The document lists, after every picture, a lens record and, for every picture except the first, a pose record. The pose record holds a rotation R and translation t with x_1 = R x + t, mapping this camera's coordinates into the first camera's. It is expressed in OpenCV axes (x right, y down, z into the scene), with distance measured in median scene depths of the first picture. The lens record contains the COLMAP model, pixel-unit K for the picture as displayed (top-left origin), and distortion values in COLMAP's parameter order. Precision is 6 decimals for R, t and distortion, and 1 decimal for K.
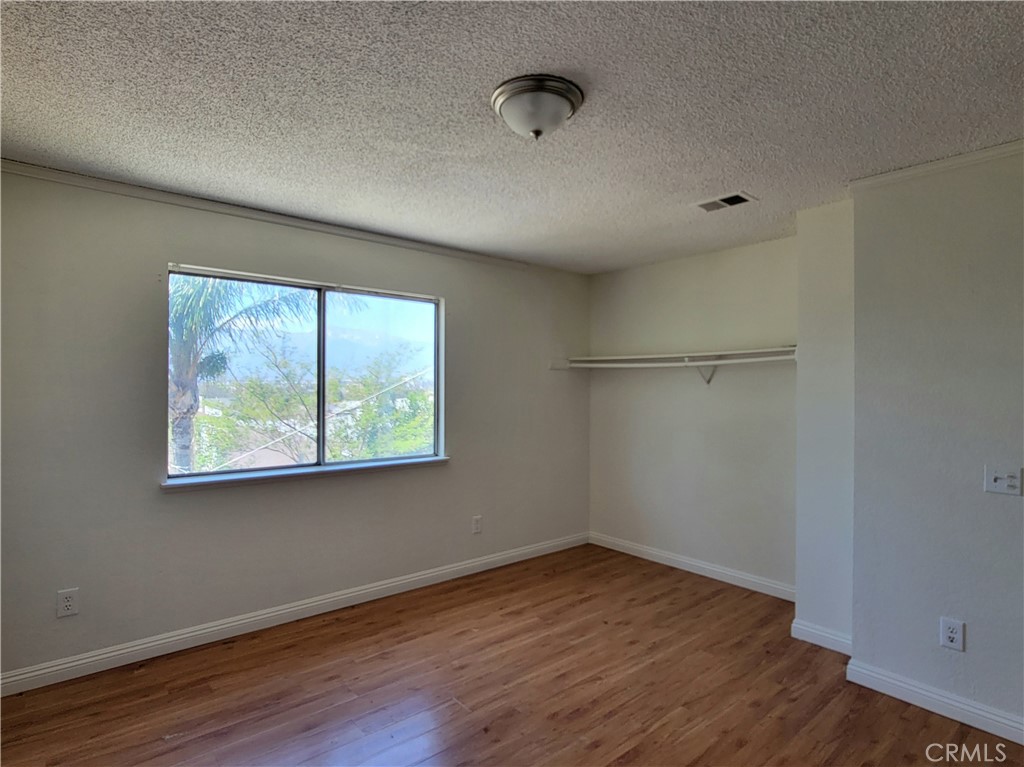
lens RADIAL K [[551.3, 0, 505.8], [0, 551.3, 386.1], [0, 0, 1]] dist [-0.000860, 0.000427]
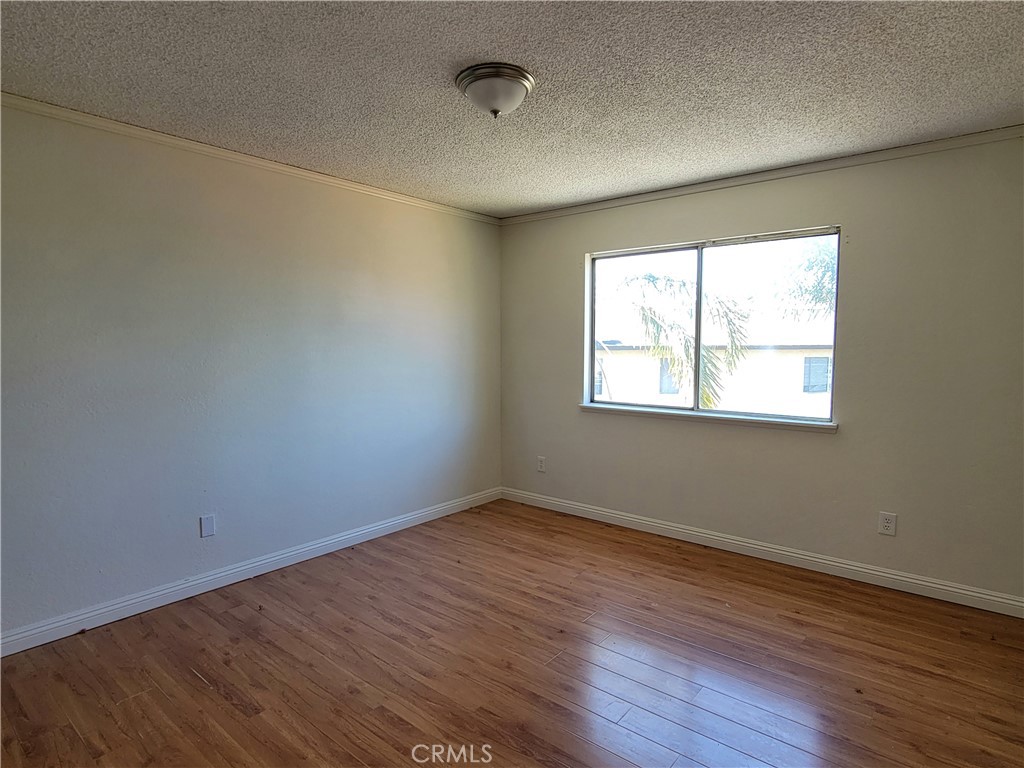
lens RADIAL K [[551.3, 0, 505.8], [0, 551.3, 386.6], [0, 0, 1]] dist [-0.000860, 0.000427]
pose [[0.192720, 0.074342, -0.978434, 0.704369], [0.002012, 0.997094, 0.076156, 0.013124], [0.981252, -0.016645, 0.192011, 0.453048]]
